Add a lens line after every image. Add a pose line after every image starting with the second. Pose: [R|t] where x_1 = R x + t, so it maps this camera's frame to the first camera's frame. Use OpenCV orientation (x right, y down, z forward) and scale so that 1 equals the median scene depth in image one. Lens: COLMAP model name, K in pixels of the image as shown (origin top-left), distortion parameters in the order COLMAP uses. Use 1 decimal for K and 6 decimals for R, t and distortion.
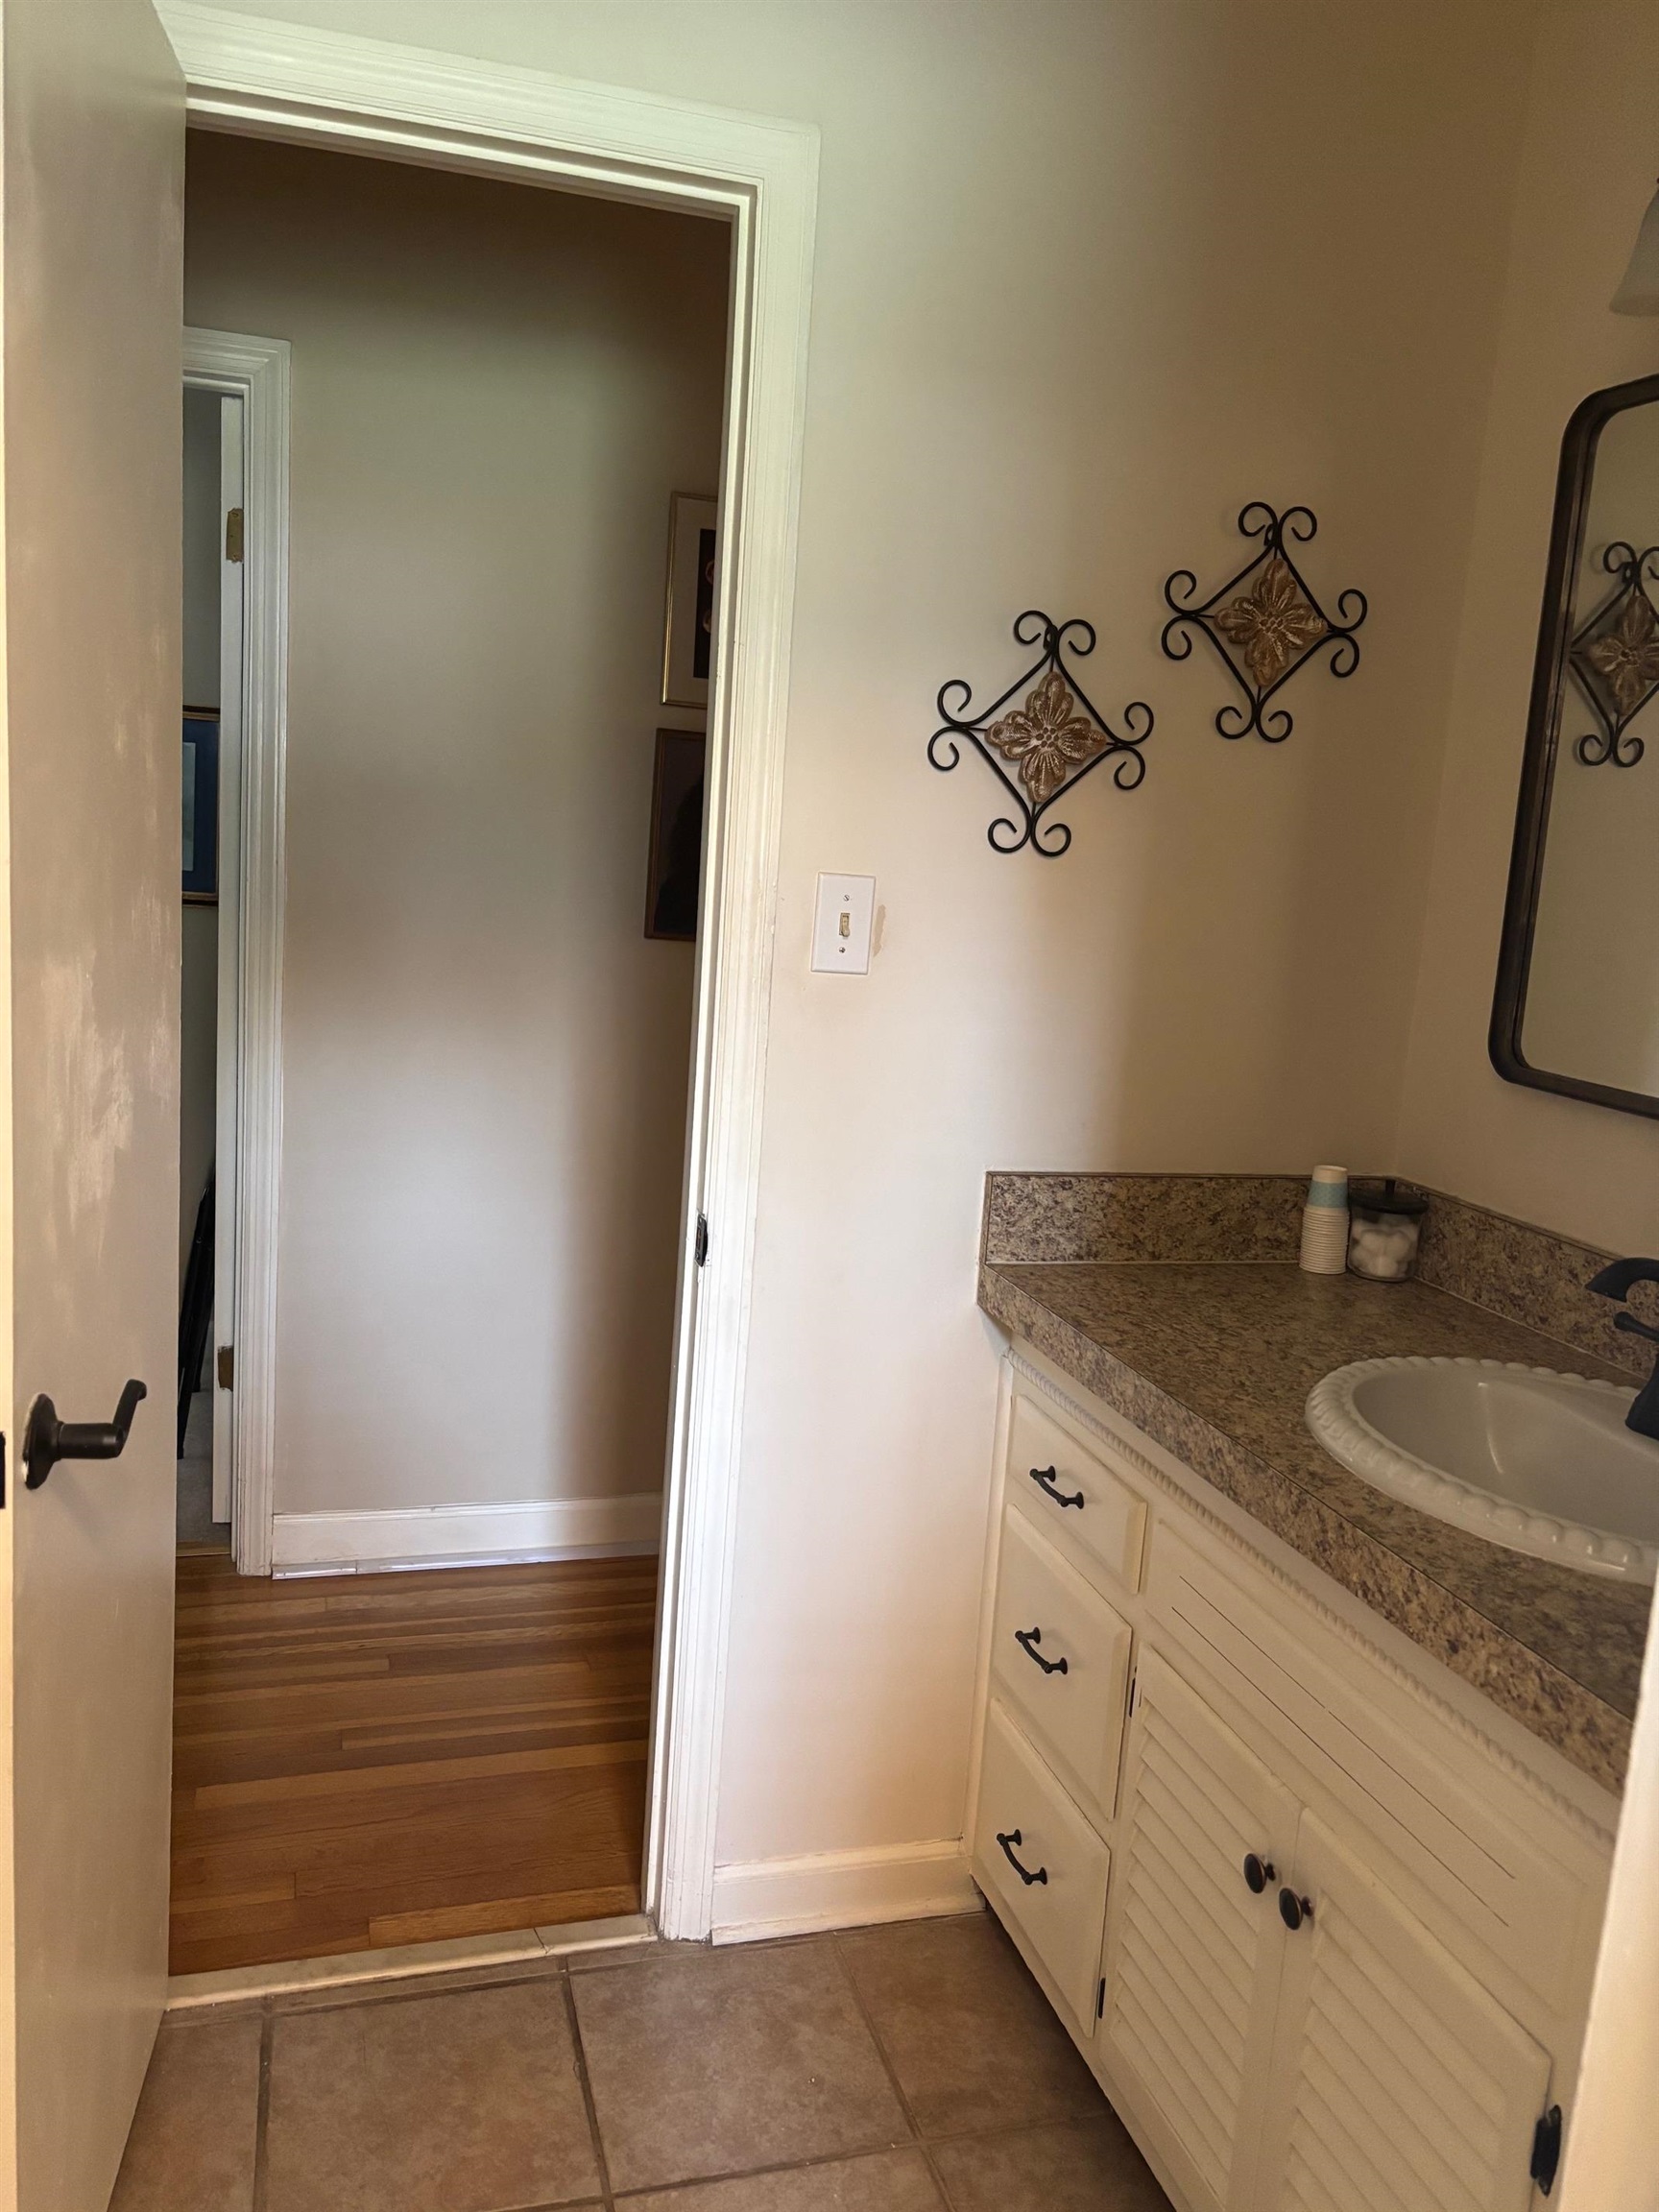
lens RADIAL K [[1665.9, 0, 829.5], [0, 1665.9, 1103.3], [0, 0, 1]] dist [0.033954, -0.040758]
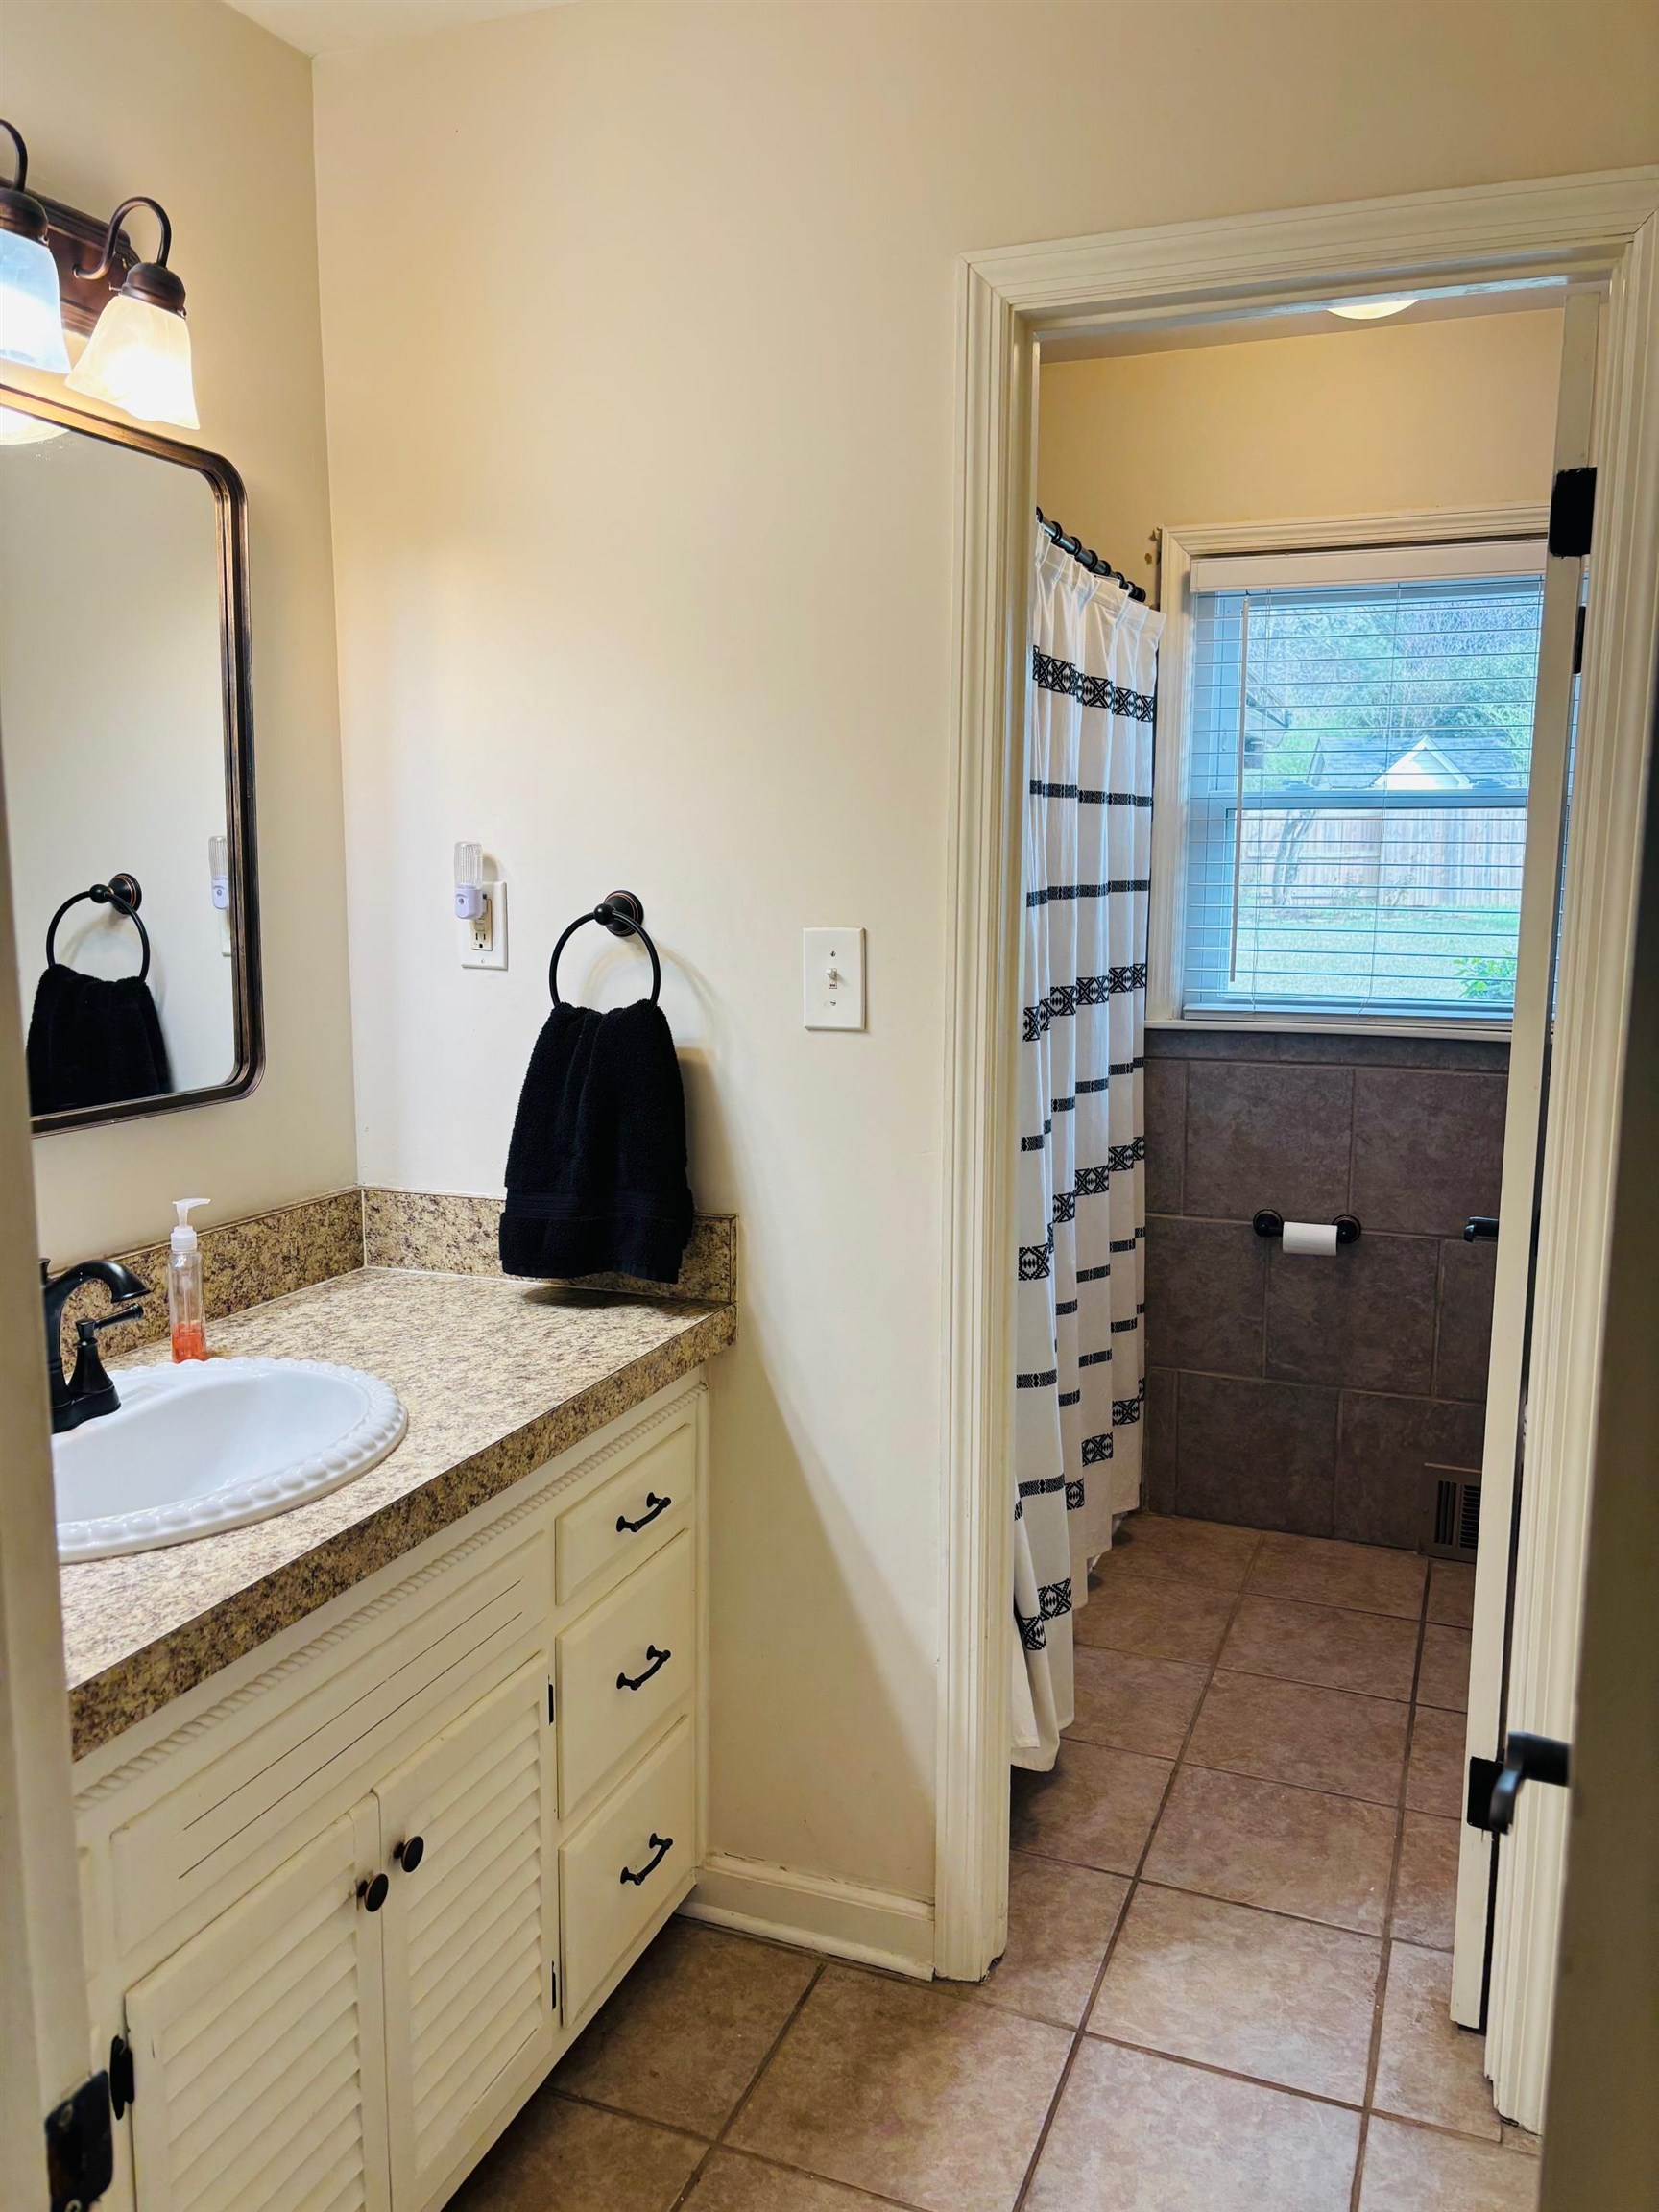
lens RADIAL K [[1665.9, 0, 827.7], [0, 1665.9, 1102.3], [0, 0, 1]] dist [0.033954, -0.040758]
pose [[-0.779032, -0.168331, 0.603964, -0.565572], [0.037937, 0.948866, 0.313392, -0.355690], [-0.625835, 0.267055, -0.732811, 1.609289]]
